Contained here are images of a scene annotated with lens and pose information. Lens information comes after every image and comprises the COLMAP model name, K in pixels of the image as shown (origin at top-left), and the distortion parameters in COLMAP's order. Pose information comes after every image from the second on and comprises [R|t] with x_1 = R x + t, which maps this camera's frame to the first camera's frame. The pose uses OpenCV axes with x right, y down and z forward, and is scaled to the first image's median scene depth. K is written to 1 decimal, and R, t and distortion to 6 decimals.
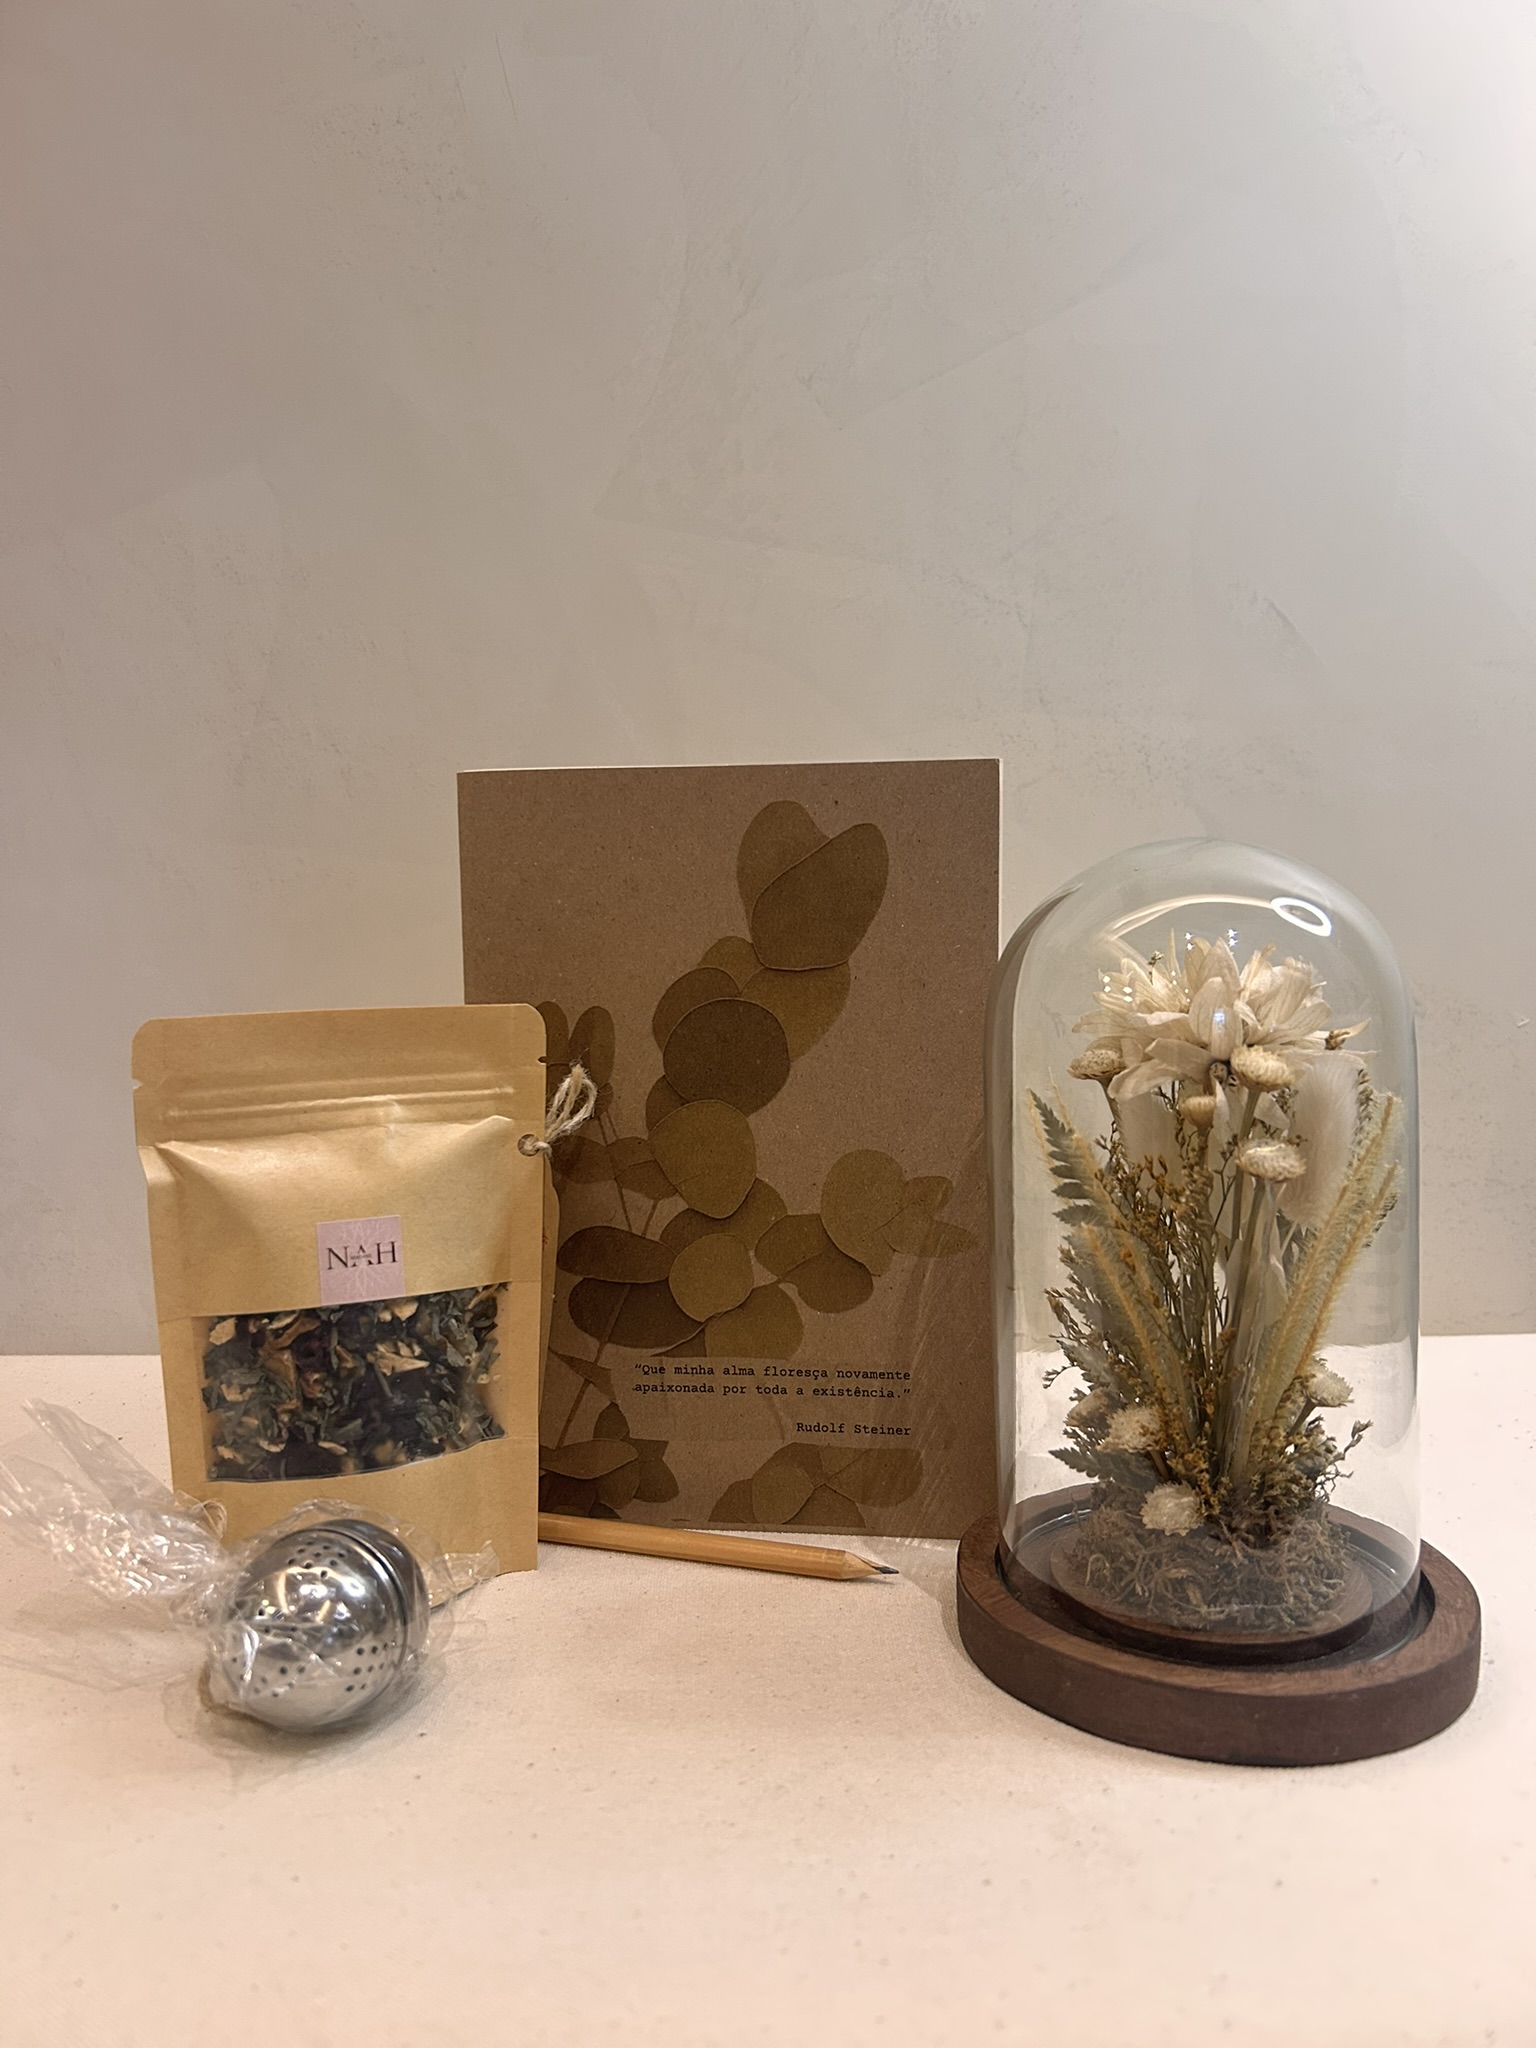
lens RADIAL K [[1551.8, 0, 773.9], [0, 1551.8, 1027.1], [0, 0, 1]] dist [0.067735, 0.001213]
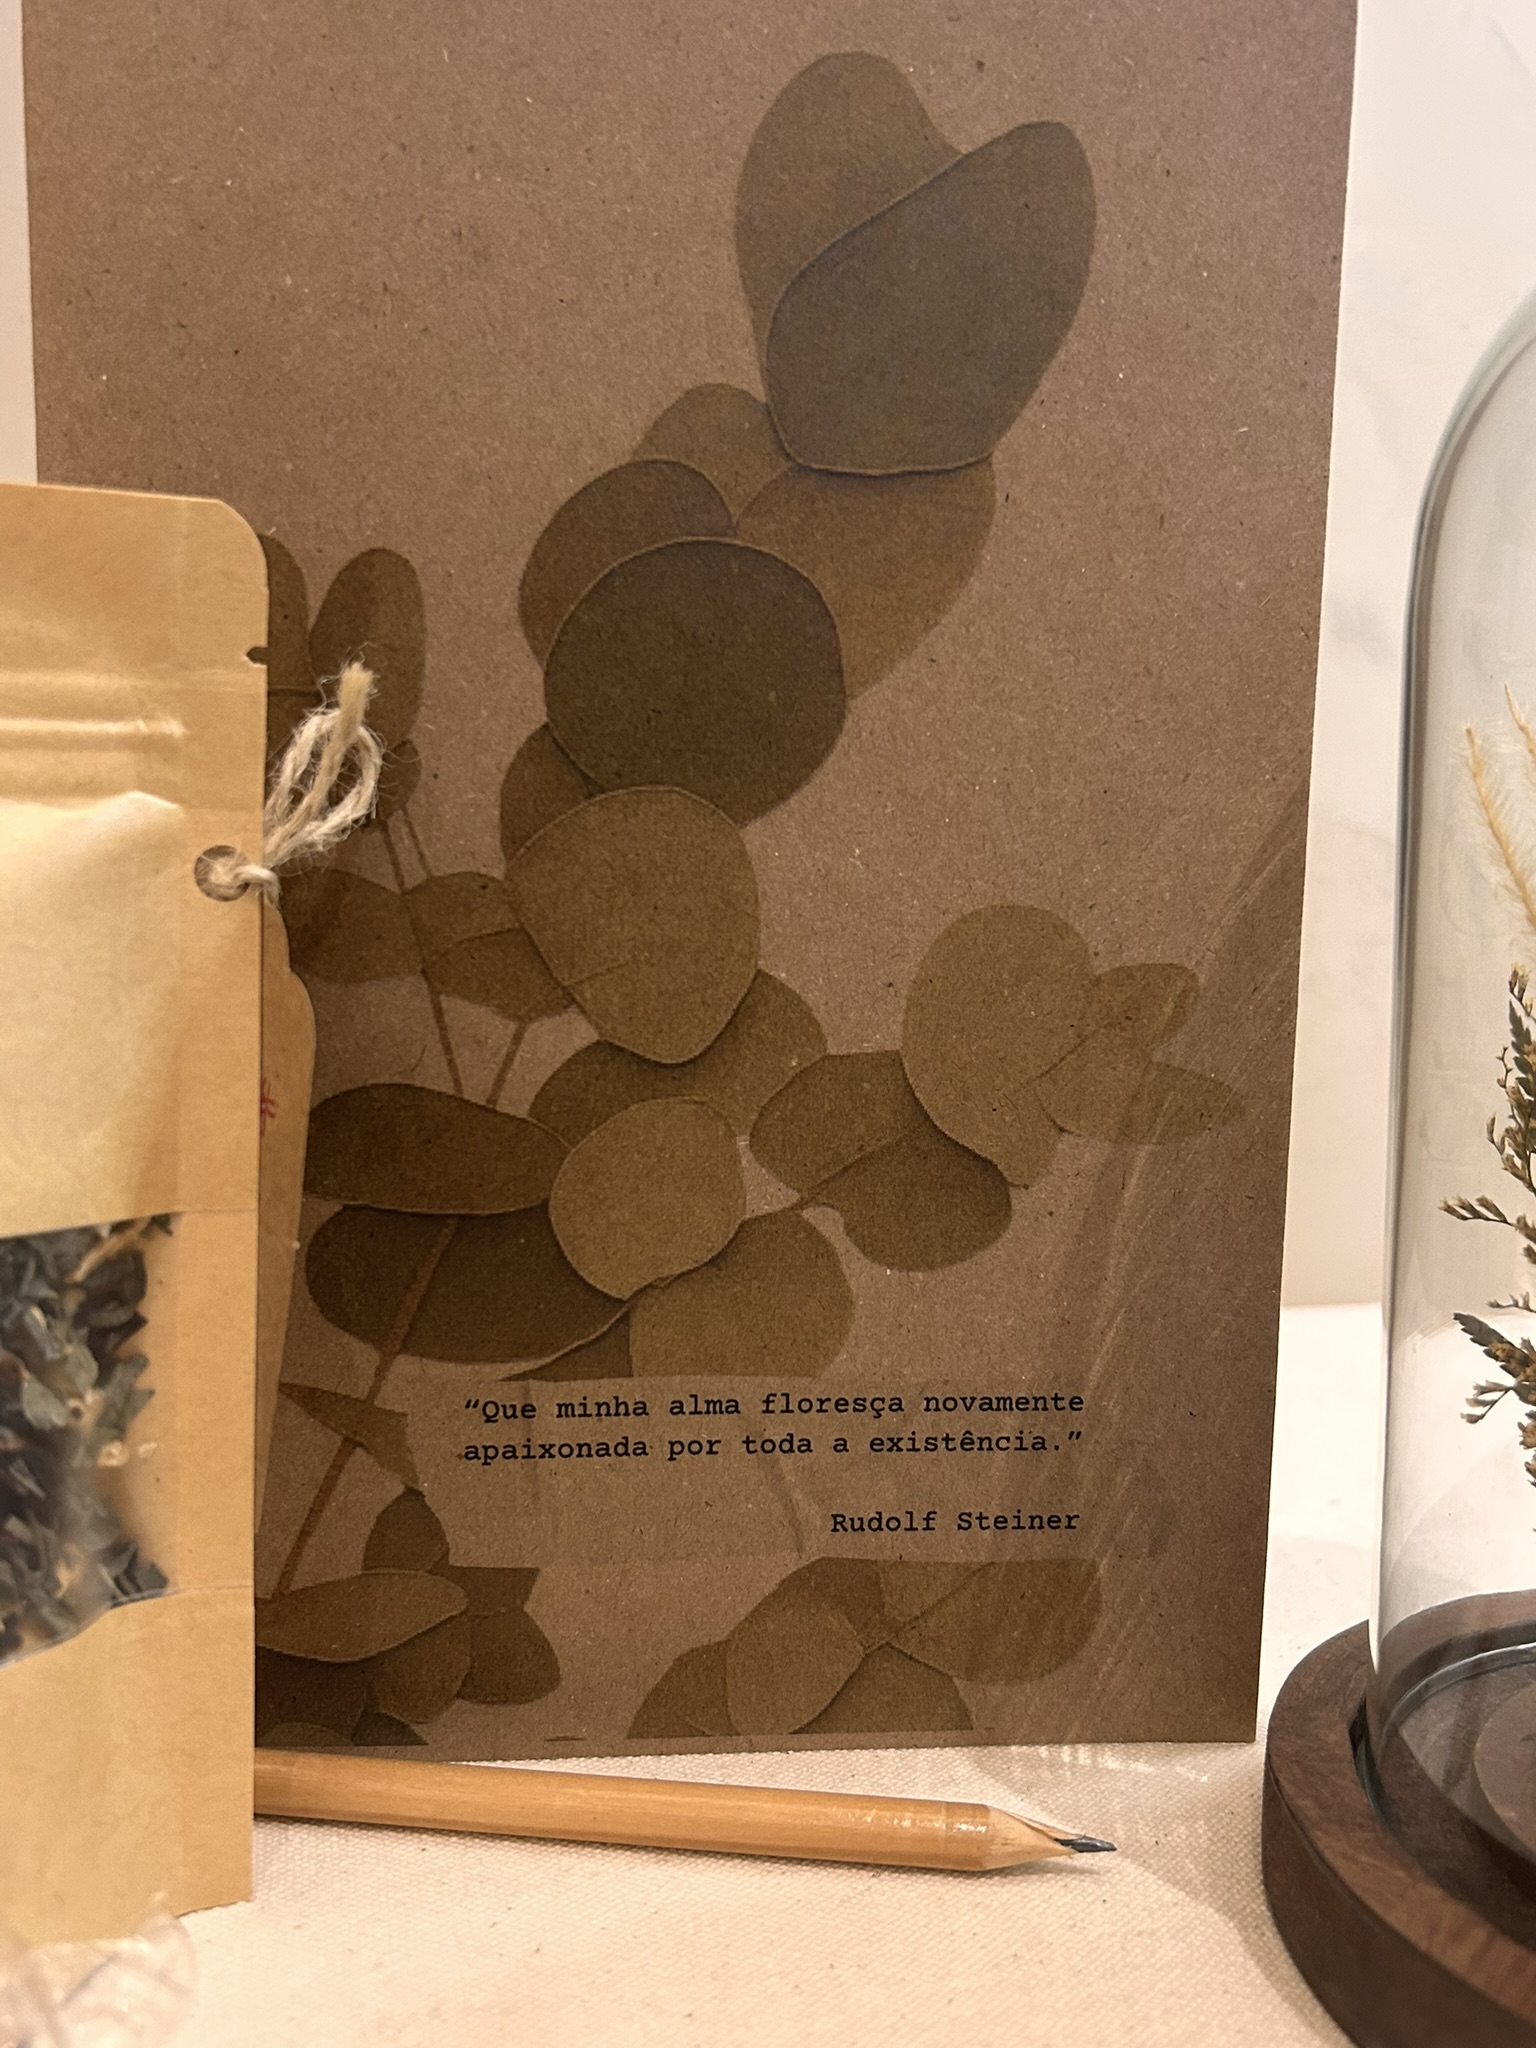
lens RADIAL K [[1915.0, 0, 771.2], [0, 1915.0, 1055.6], [0, 0, 1]] dist [0.114131, -0.317201]
pose [[0.977731, -0.001305, 0.209859, -0.121377], [-0.010961, 0.998298, 0.057277, 0.090760], [-0.209577, -0.058302, 0.976052, 0.473784]]
